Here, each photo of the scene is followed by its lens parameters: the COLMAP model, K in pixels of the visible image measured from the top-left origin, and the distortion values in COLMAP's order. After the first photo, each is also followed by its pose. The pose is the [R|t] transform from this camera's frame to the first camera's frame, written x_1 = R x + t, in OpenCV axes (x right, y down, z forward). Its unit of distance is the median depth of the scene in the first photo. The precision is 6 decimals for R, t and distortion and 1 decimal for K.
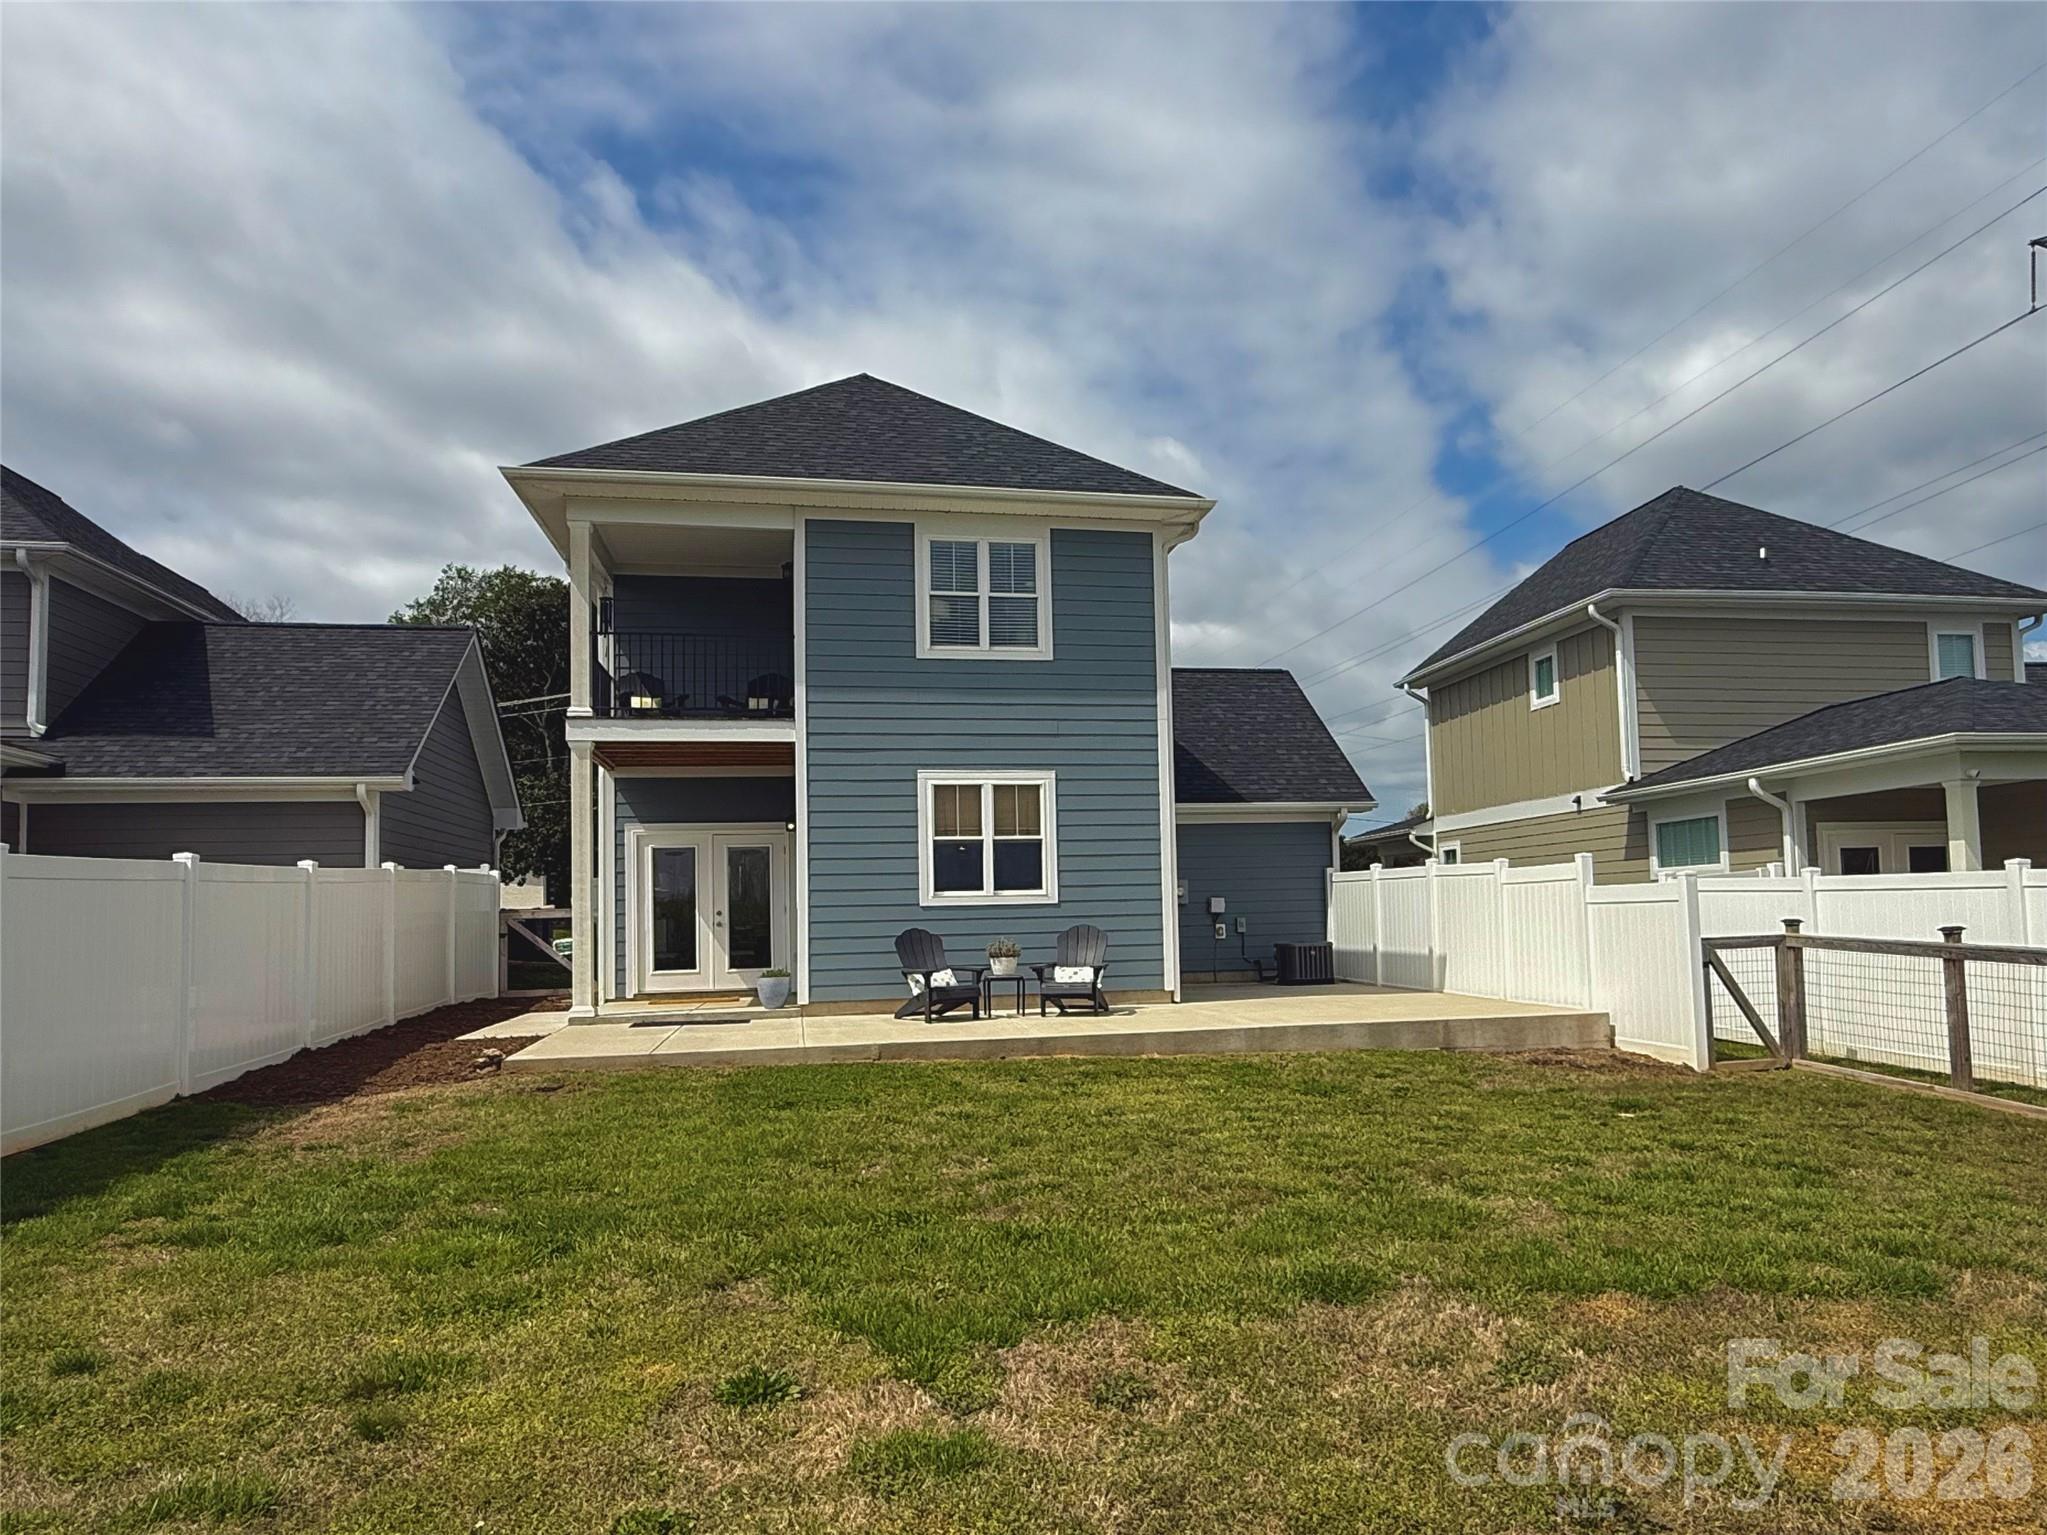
lens RADIAL K [[1422.6, 0, 1024.3], [0, 1422.6, 828.0], [0, 0, 1]] dist [-0.001654, 0.001757]
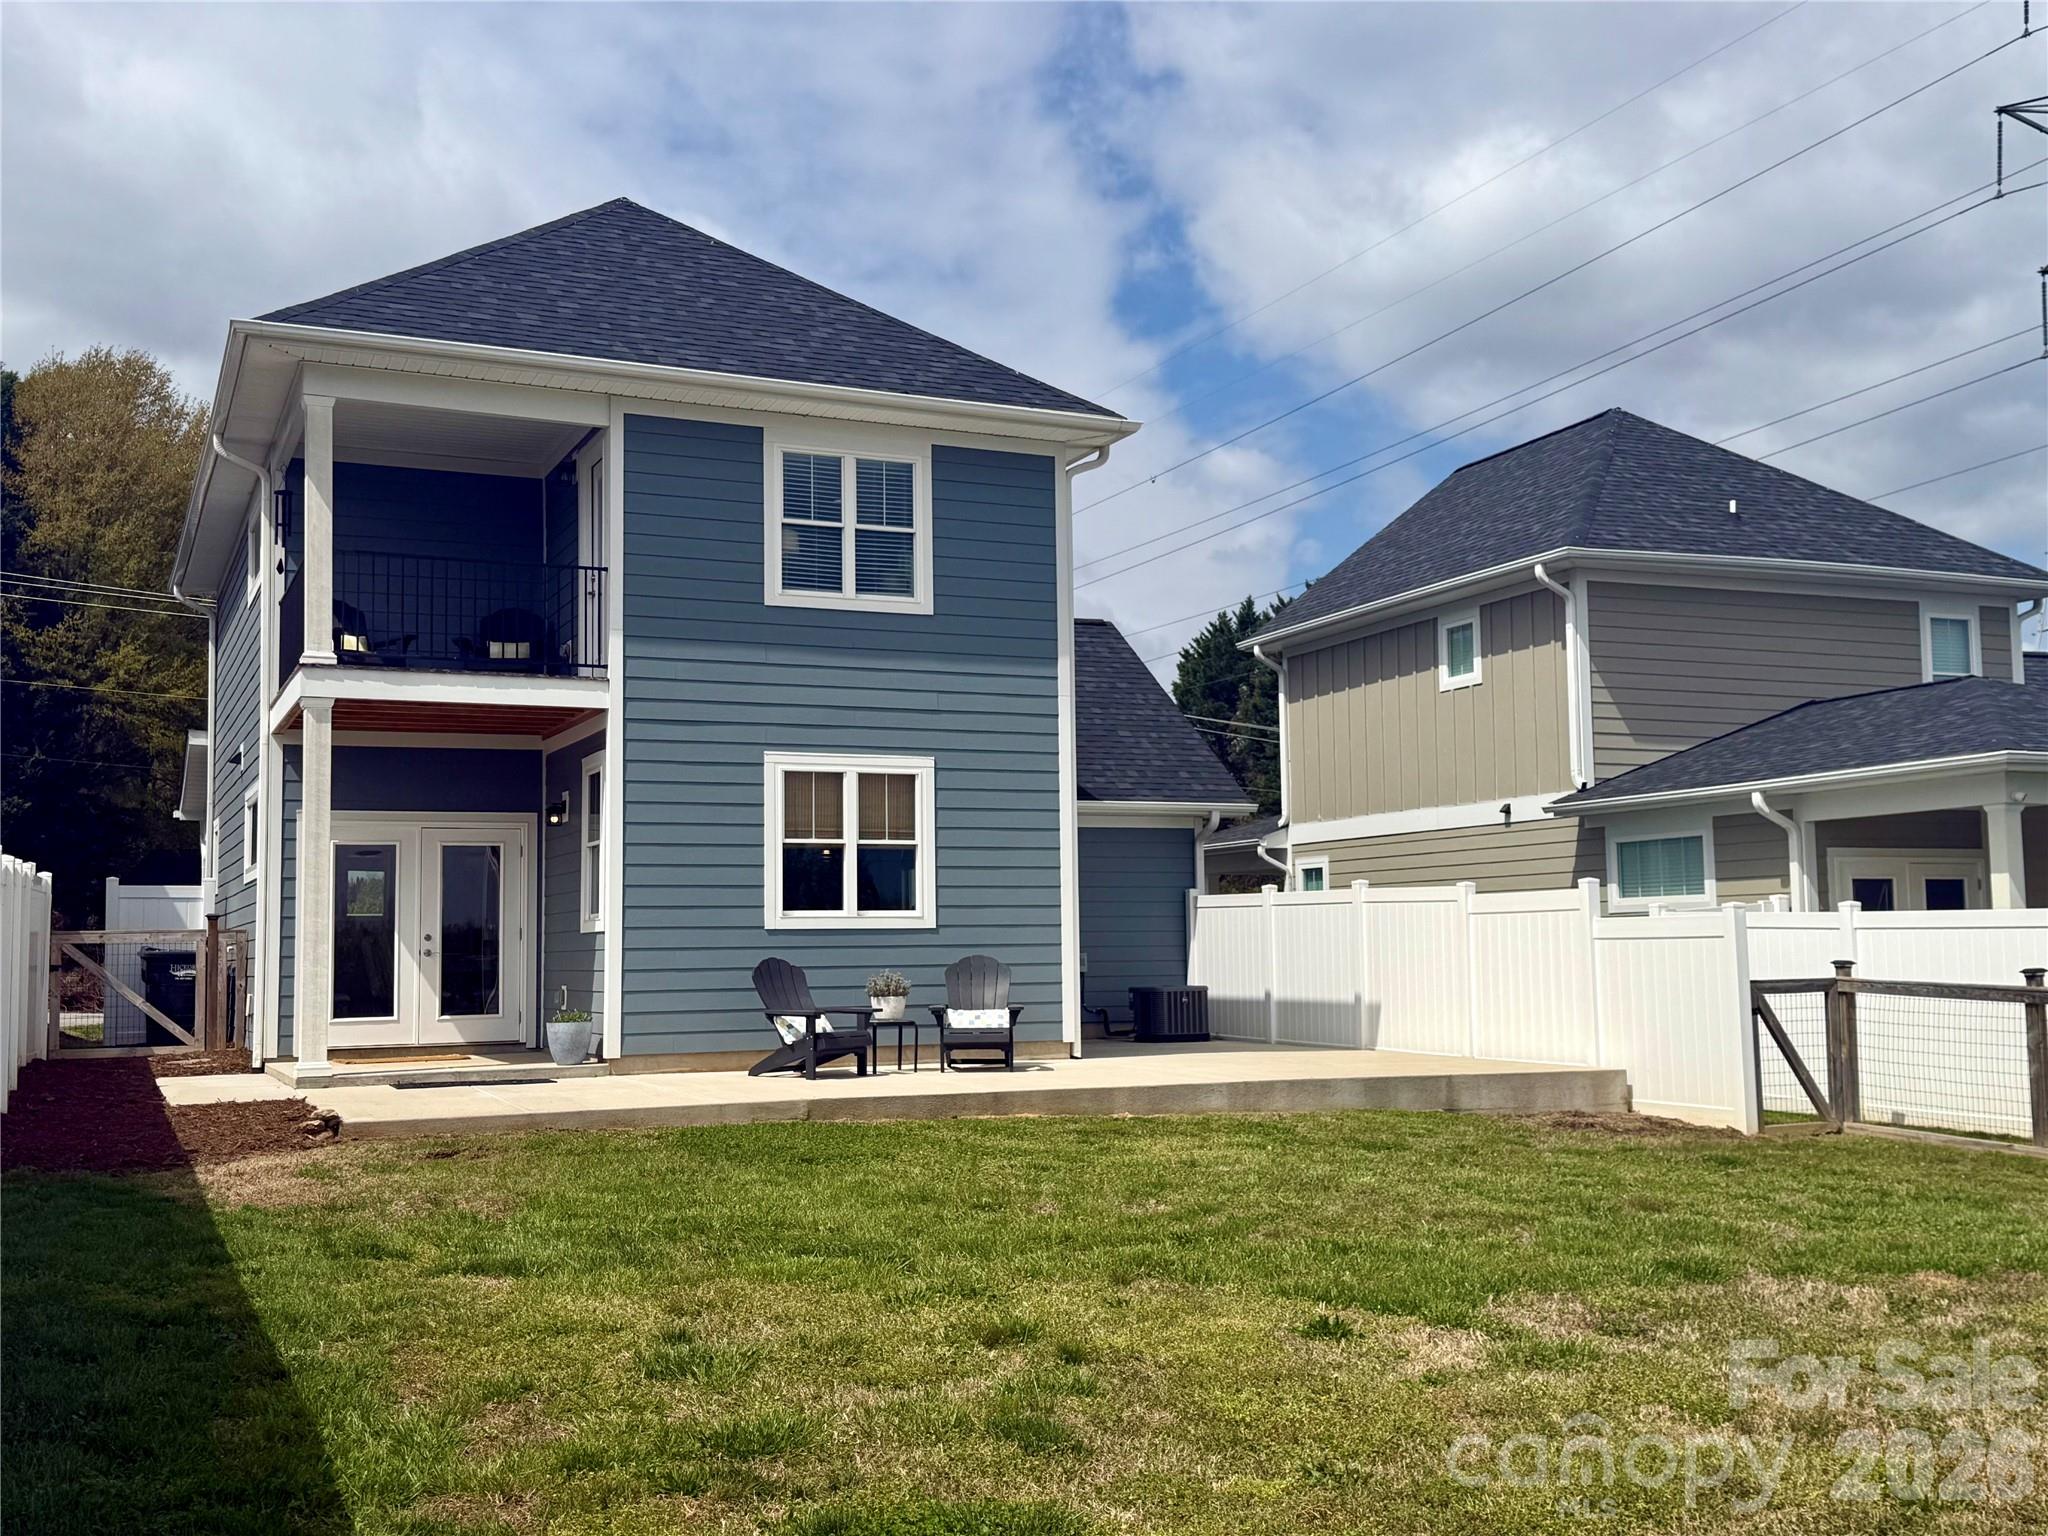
lens RADIAL K [[2102.0, 0, 1024.0], [0, 2102.0, 768.0], [0, 0, 1]] dist [0.188458, -0.435958]
pose [[0.978652, 0.030486, 0.203252, -0.164447], [-0.024984, 0.999250, -0.029582, -0.001541], [-0.204001, 0.023873, 0.978680, -0.135543]]
